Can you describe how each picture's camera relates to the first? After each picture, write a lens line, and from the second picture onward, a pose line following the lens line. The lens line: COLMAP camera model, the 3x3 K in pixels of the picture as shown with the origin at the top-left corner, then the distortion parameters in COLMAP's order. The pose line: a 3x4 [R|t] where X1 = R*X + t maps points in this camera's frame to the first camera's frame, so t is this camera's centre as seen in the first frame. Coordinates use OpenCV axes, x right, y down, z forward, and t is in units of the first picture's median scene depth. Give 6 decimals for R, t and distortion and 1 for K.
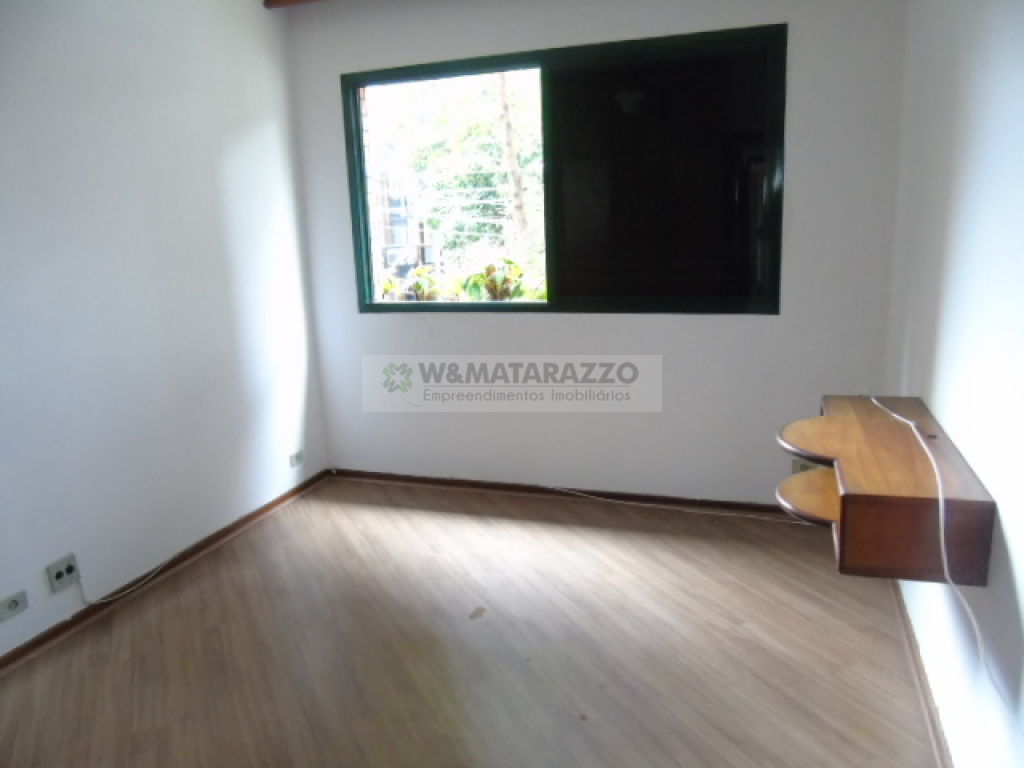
lens RADIAL K [[748.1, 0, 512.0], [0, 748.1, 384.0], [0, 0, 1]] dist [-0.062972, 0.000903]
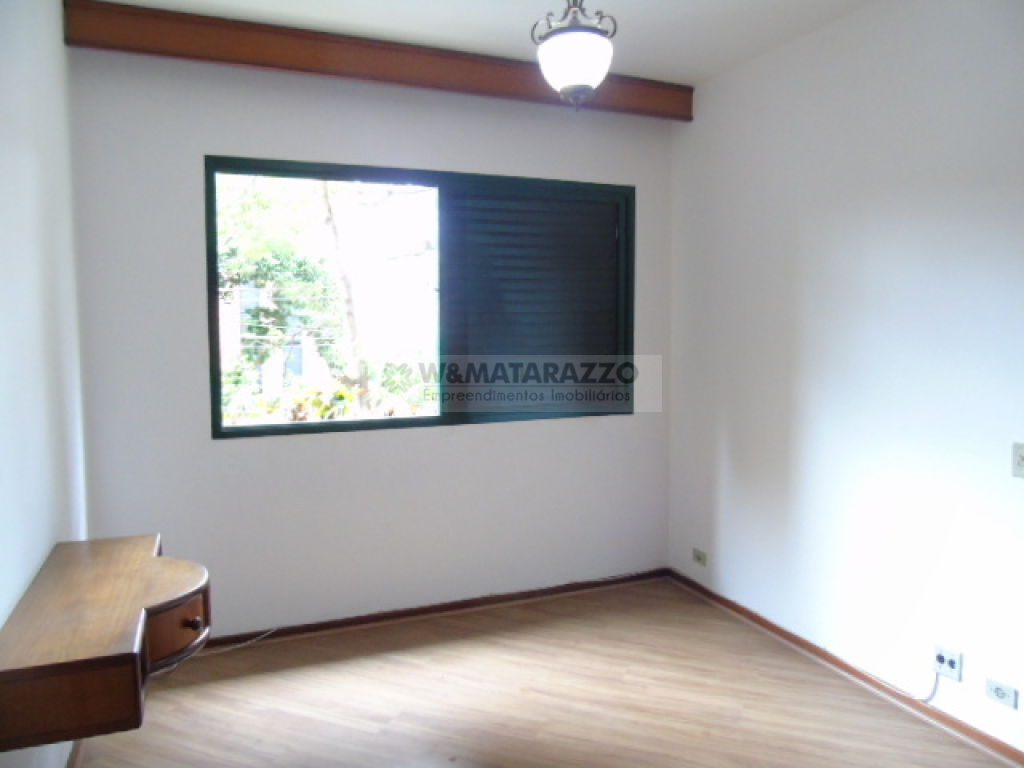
lens RADIAL K [[748.1, 0, 512.0], [0, 748.1, 384.0], [0, 0, 1]] dist [-0.062972, 0.000903]
pose [[0.736612, -0.016998, 0.676102, -0.546462], [0.124181, 0.986087, -0.110503, -0.028557], [-0.664818, 0.165357, 0.728474, 0.205518]]
